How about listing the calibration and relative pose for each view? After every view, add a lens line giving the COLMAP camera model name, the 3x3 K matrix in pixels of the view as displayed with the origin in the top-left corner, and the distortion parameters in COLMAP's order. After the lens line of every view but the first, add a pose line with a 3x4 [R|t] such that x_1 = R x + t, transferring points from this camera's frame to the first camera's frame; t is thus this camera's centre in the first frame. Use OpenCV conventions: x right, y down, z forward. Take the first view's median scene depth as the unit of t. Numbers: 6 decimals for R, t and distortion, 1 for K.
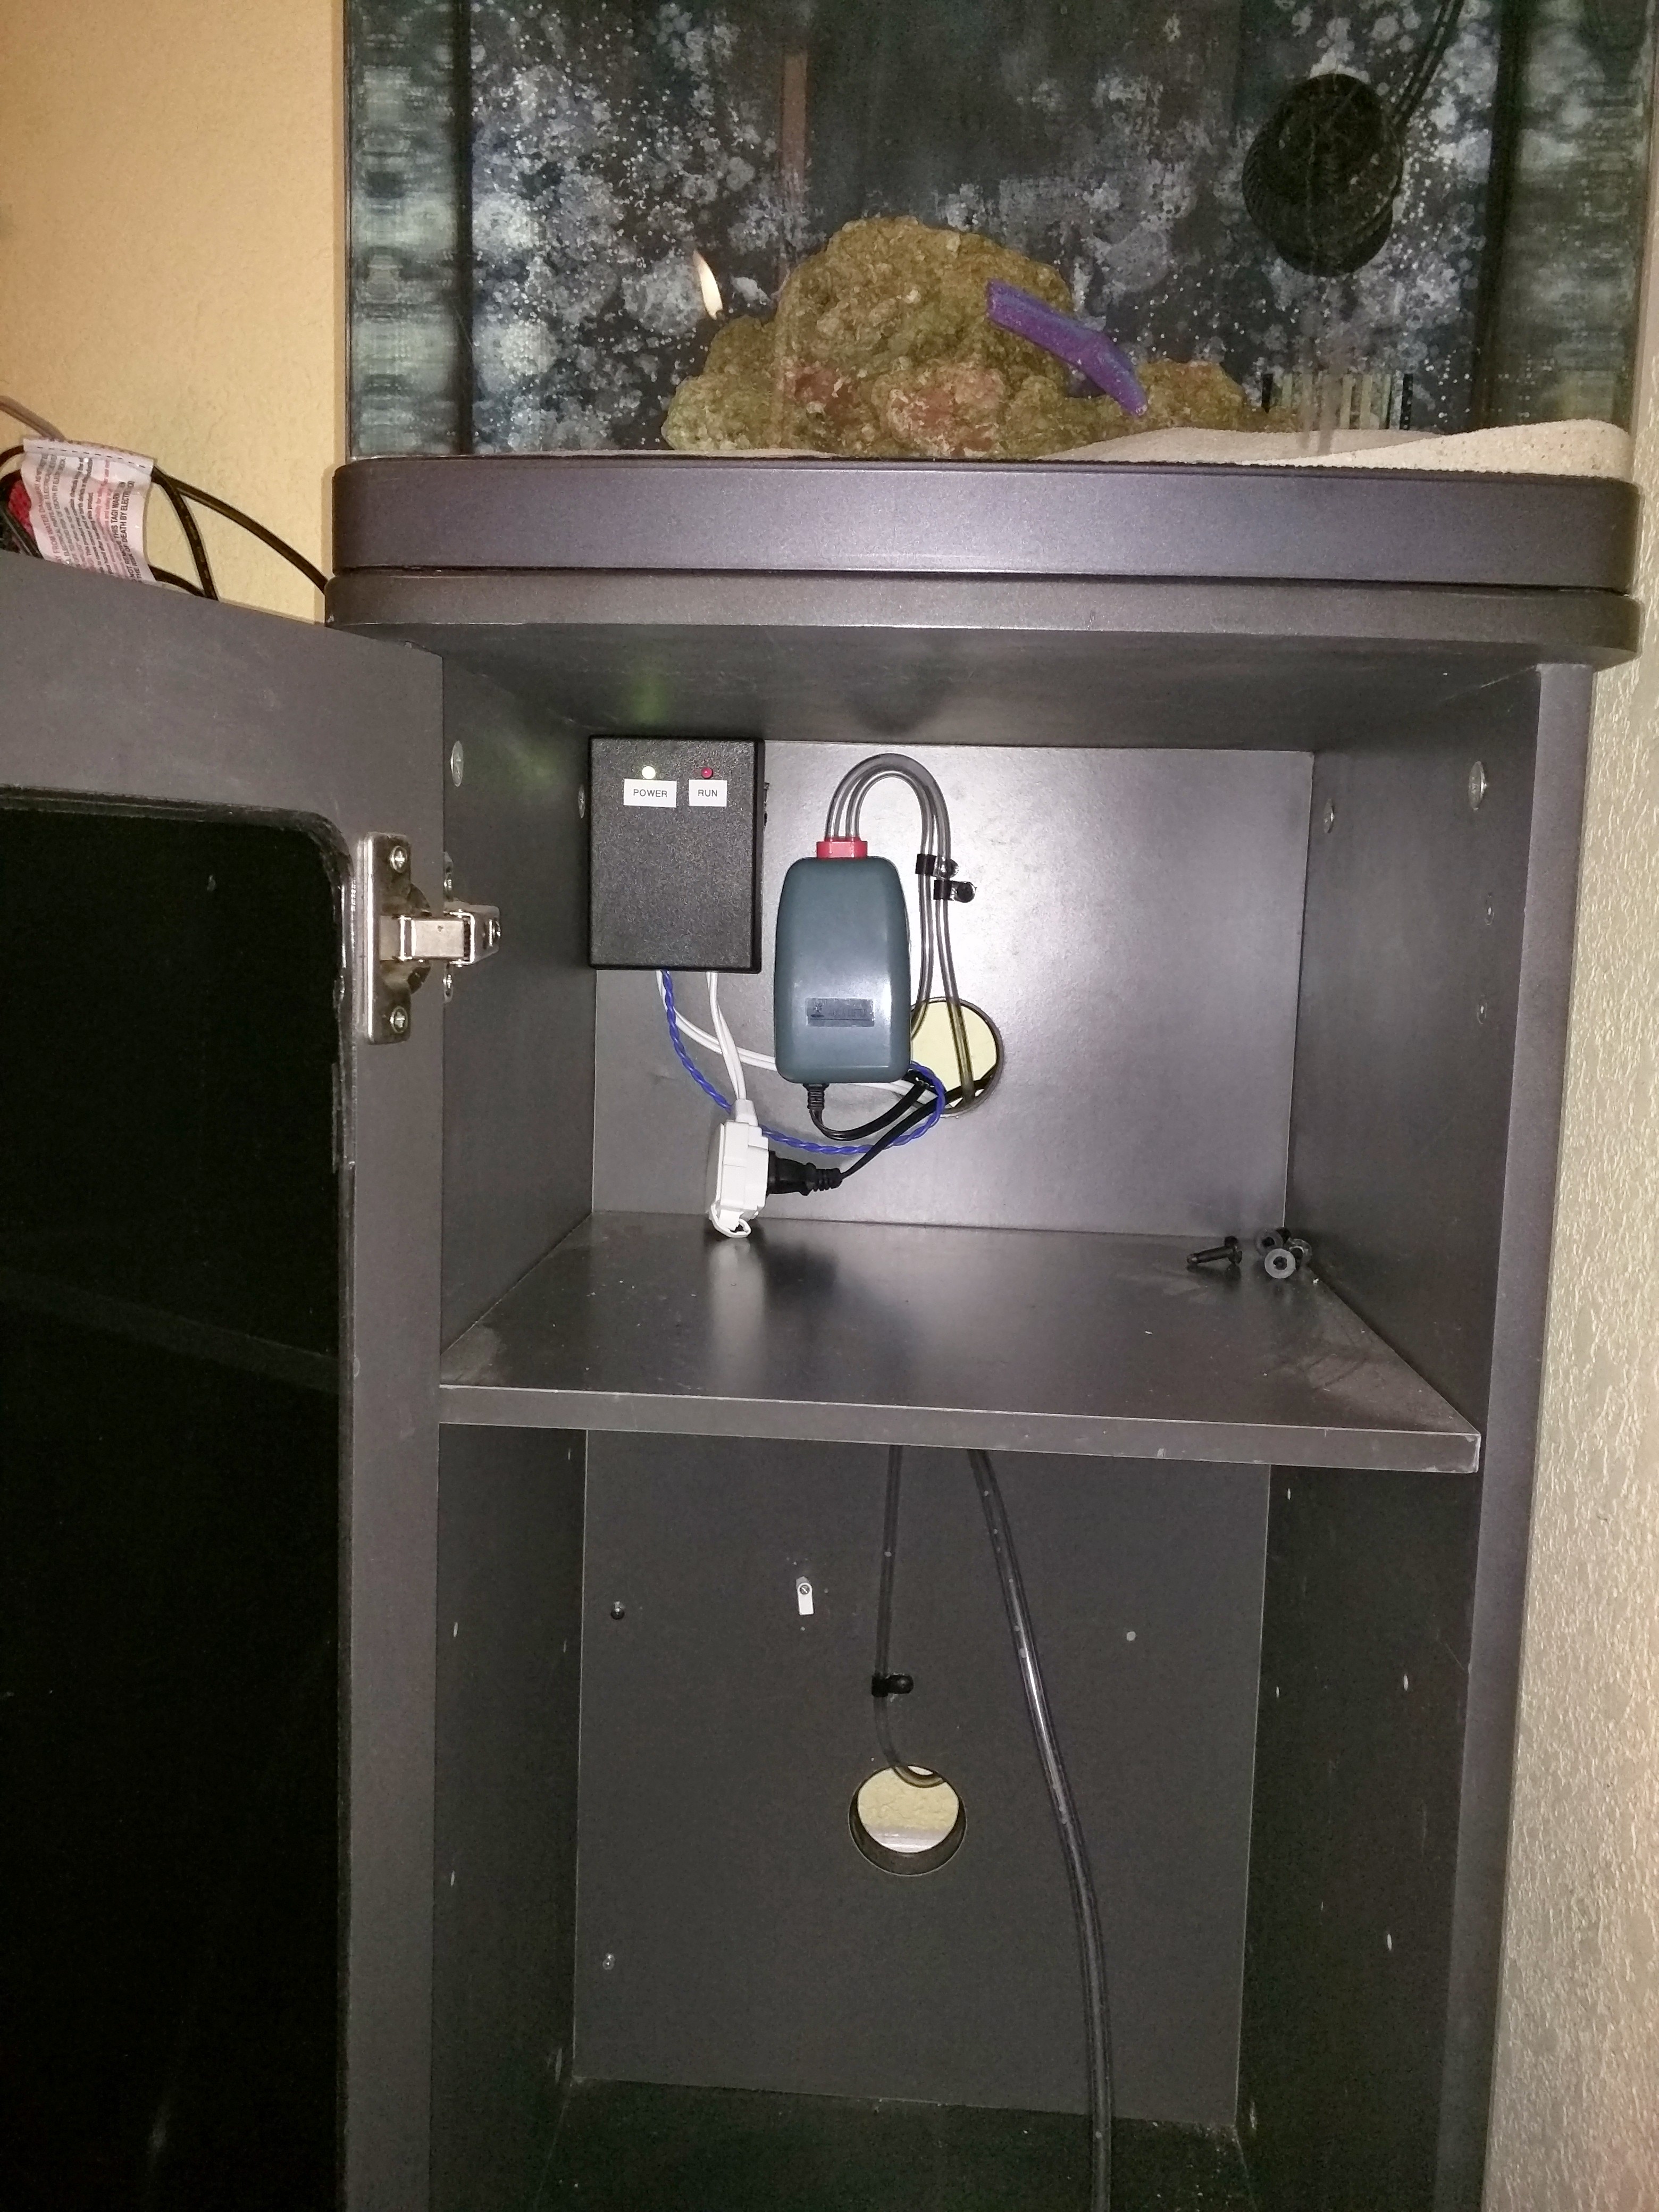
lens RADIAL K [[2336.8, 0, 797.6], [0, 2336.8, 1098.0], [0, 0, 1]] dist [0.088027, -0.283622]
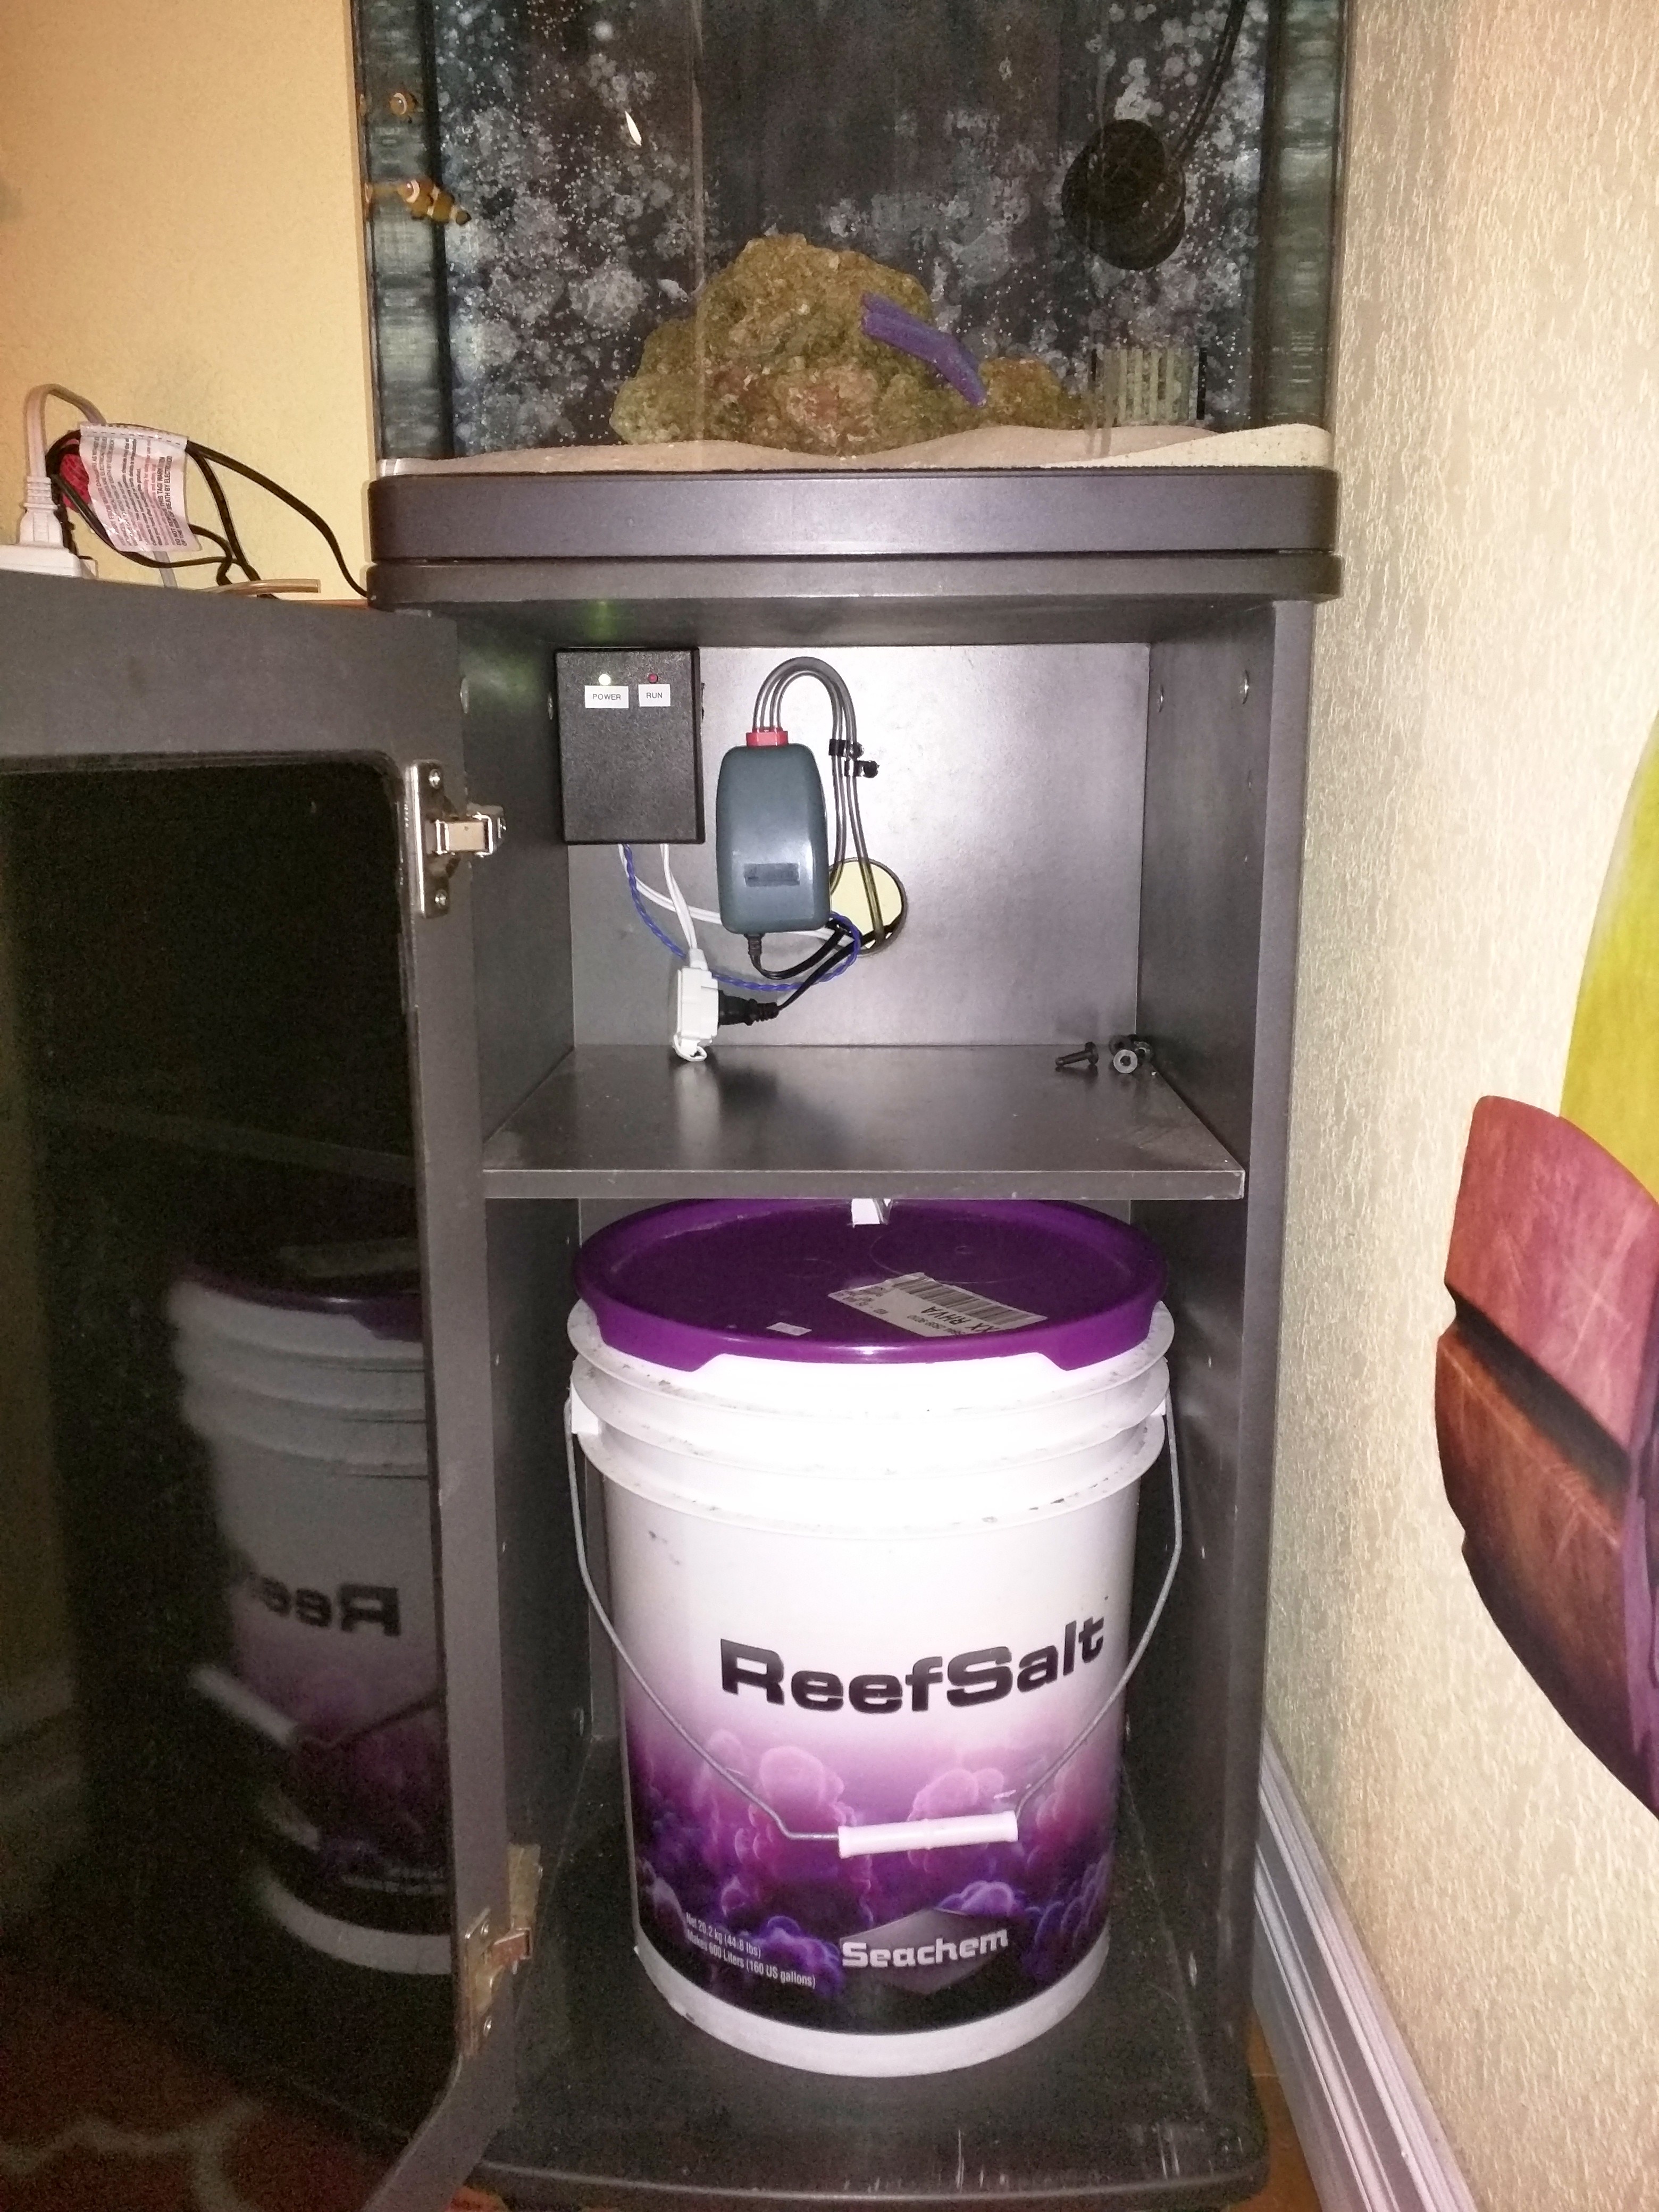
lens RADIAL K [[1996.9, 0, 829.5], [0, 1996.9, 1106.0], [0, 0, 1]] dist [0.000398, -0.098749]
pose [[0.998208, -0.043227, 0.041369, -0.000028], [0.039746, 0.995875, 0.081572, 0.000176], [-0.044724, -0.079781, 0.995809, -0.062126]]
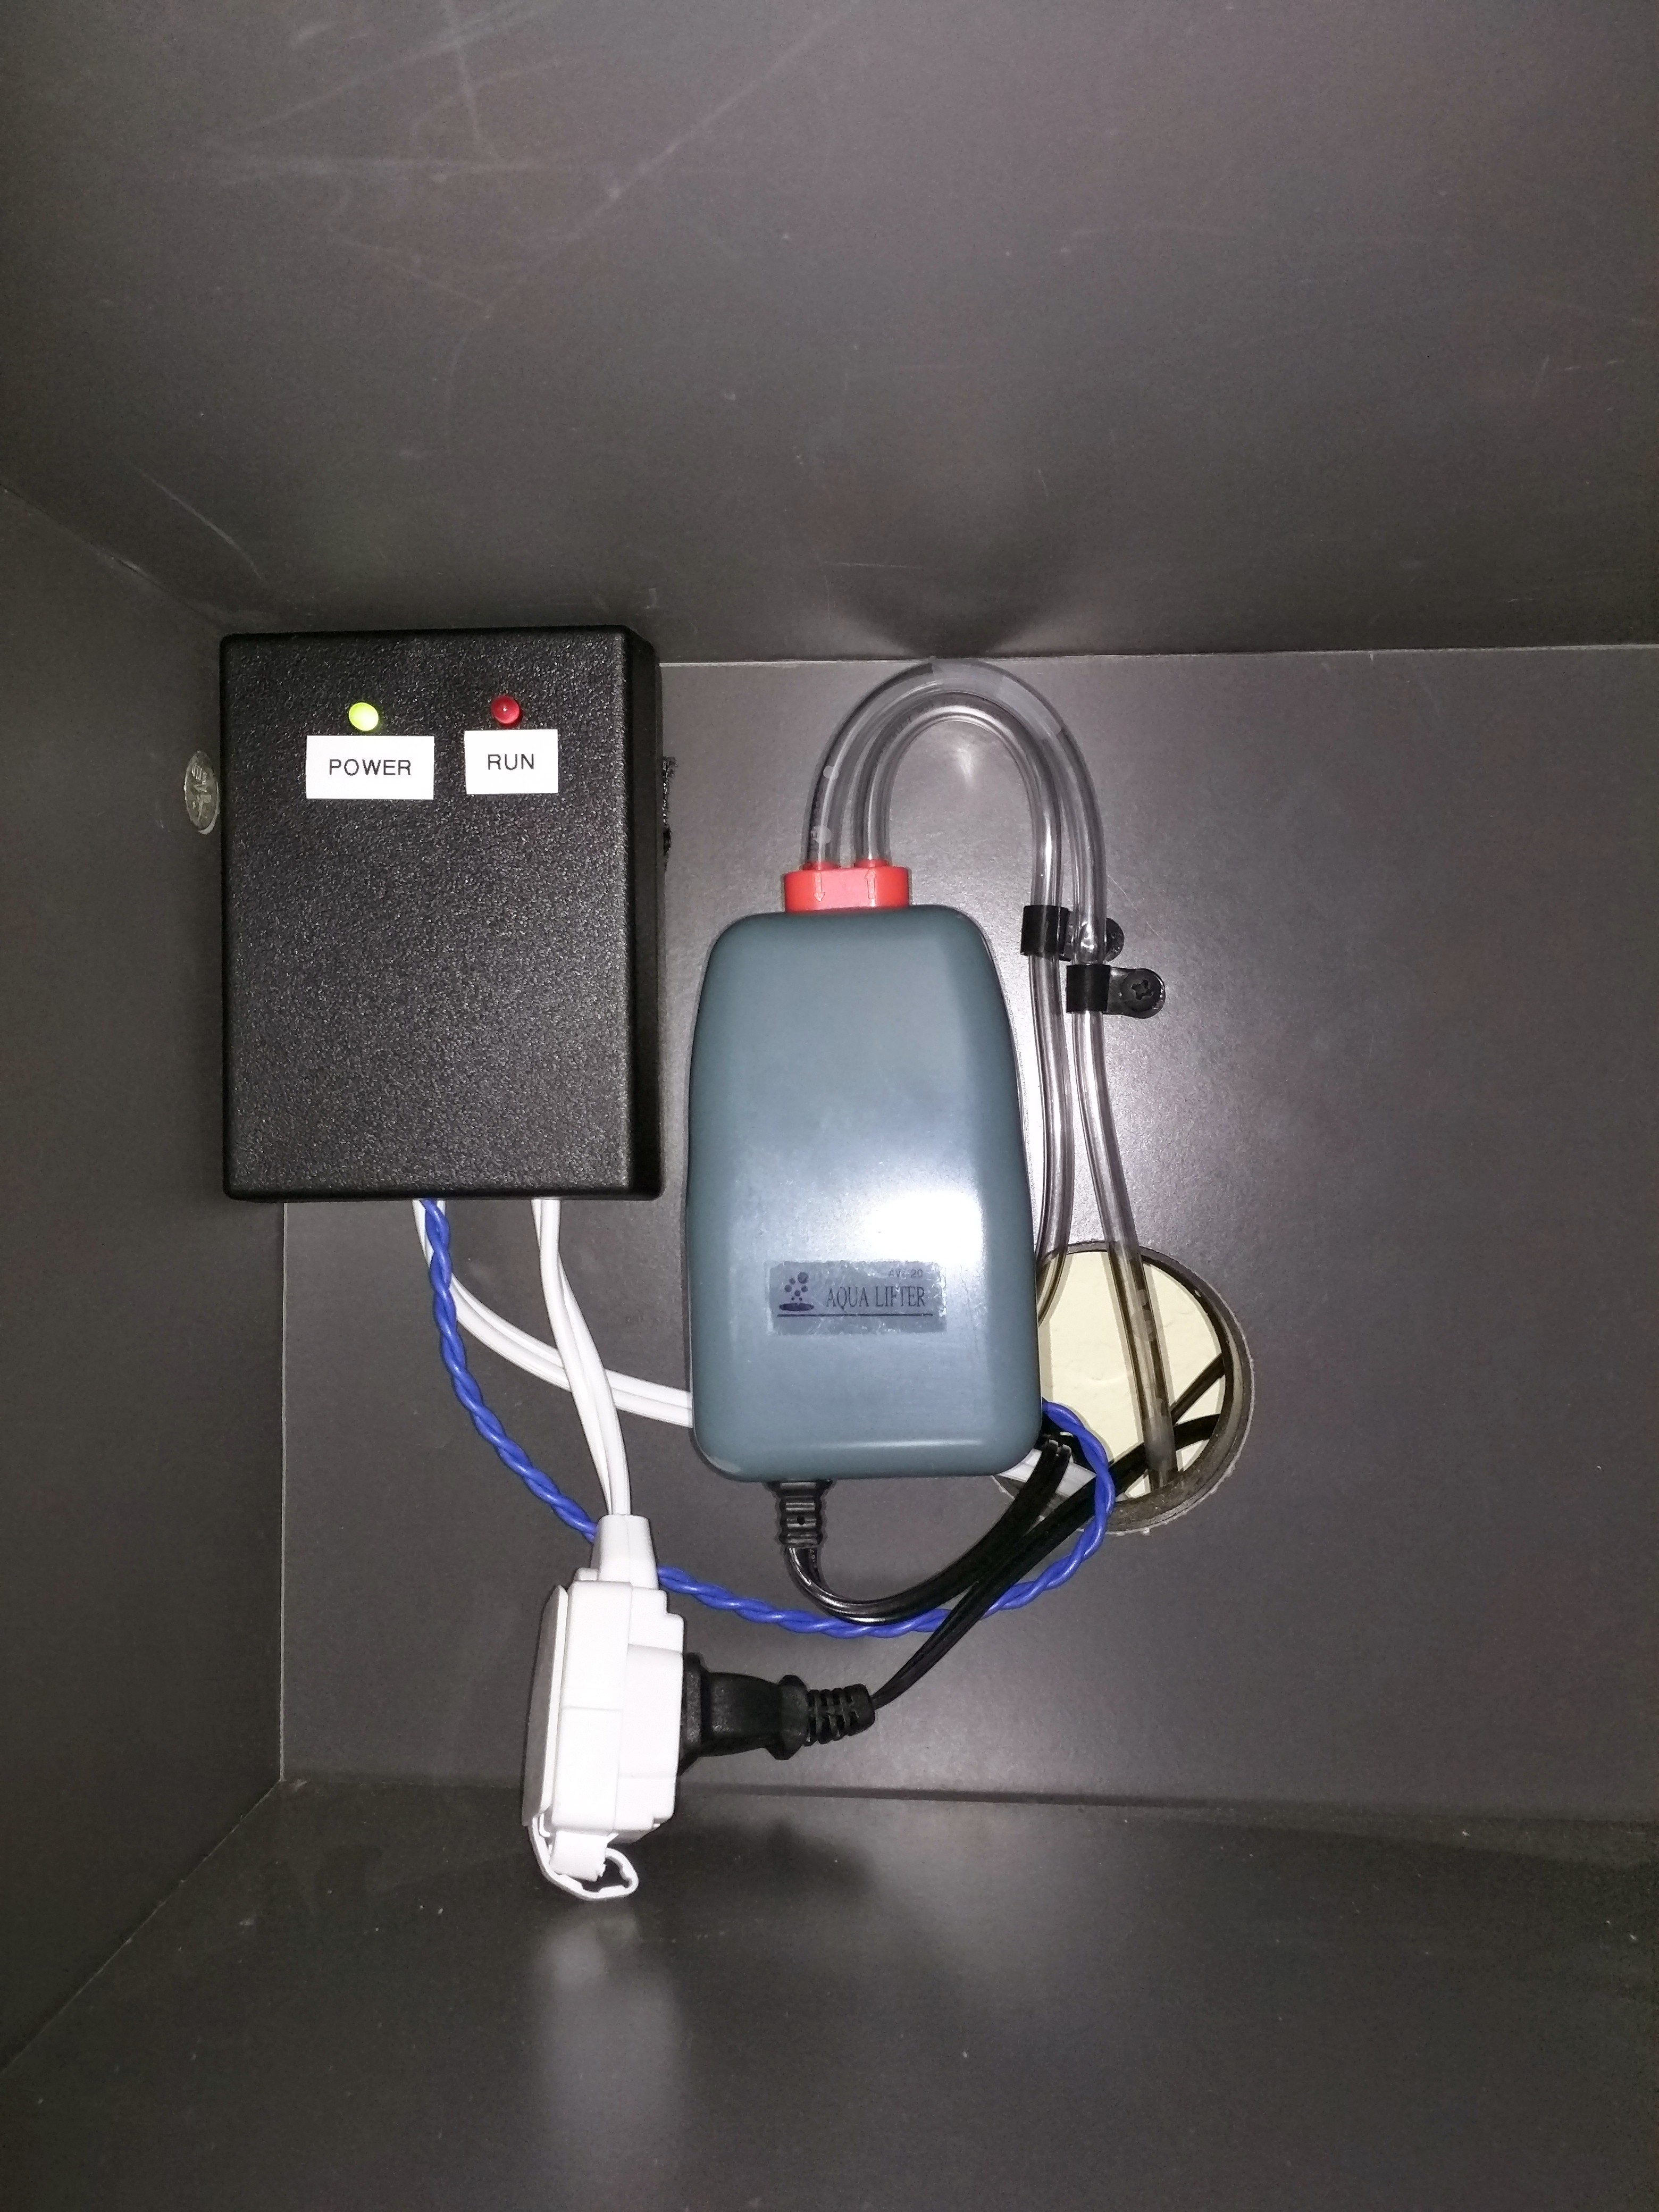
lens RADIAL K [[1940.4, 0, 809.5], [0, 1940.4, 1106.0], [0, 0, 1]] dist [0.009946, -0.005794]
pose [[0.999112, -0.034432, -0.024267, 0.026605], [0.031898, 0.994671, -0.098038, -0.049060], [0.027513, 0.097177, 0.994887, 0.913713]]
